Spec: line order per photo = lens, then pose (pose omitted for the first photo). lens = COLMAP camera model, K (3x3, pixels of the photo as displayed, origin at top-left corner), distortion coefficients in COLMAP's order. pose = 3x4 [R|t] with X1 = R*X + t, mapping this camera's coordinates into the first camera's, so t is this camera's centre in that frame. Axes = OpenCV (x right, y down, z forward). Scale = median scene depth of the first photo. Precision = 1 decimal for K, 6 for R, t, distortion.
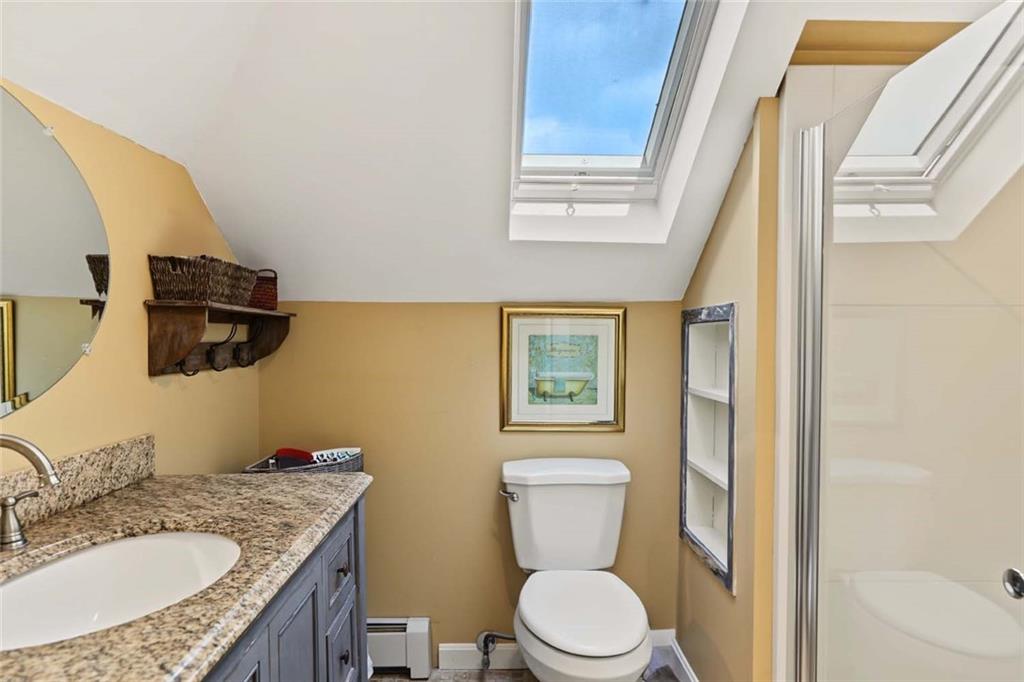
lens RADIAL K [[620.8, 0, 510.9], [0, 620.8, 338.6], [0, 0, 1]] dist [0.008396, -0.002381]
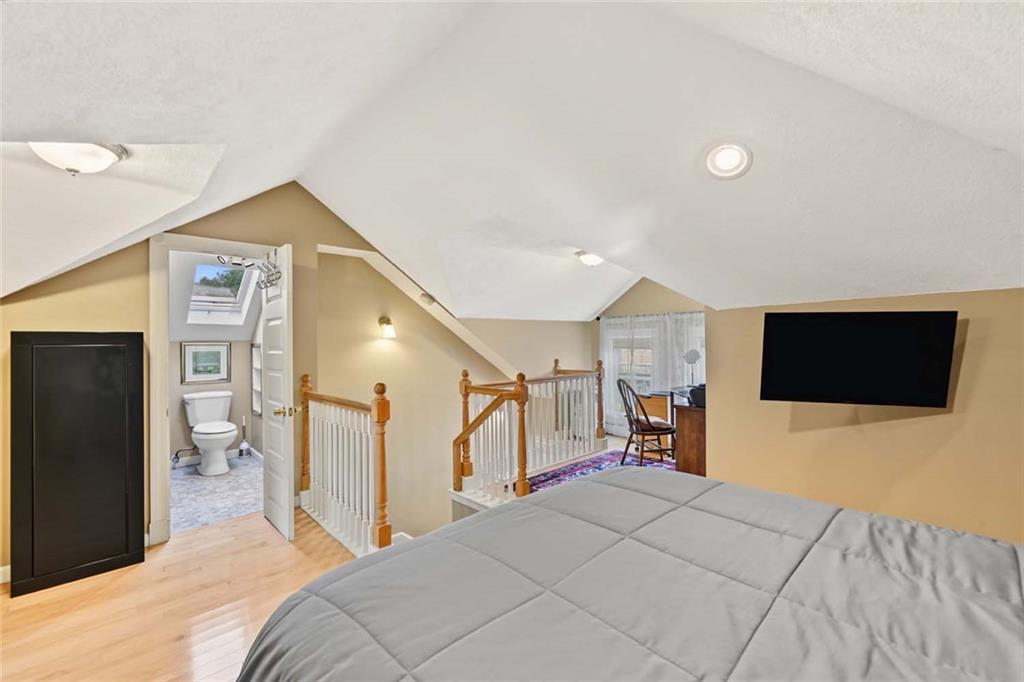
lens RADIAL K [[414.2, 0, 496.7], [0, 414.2, 338.2], [0, 0, 1]] dist [-0.000003, 0.000406]
pose [[0.750007, -0.004259, 0.661416, -0.195230], [0.021016, 0.999628, -0.017395, -0.005957], [-0.661096, 0.026947, 0.749818, -1.486306]]
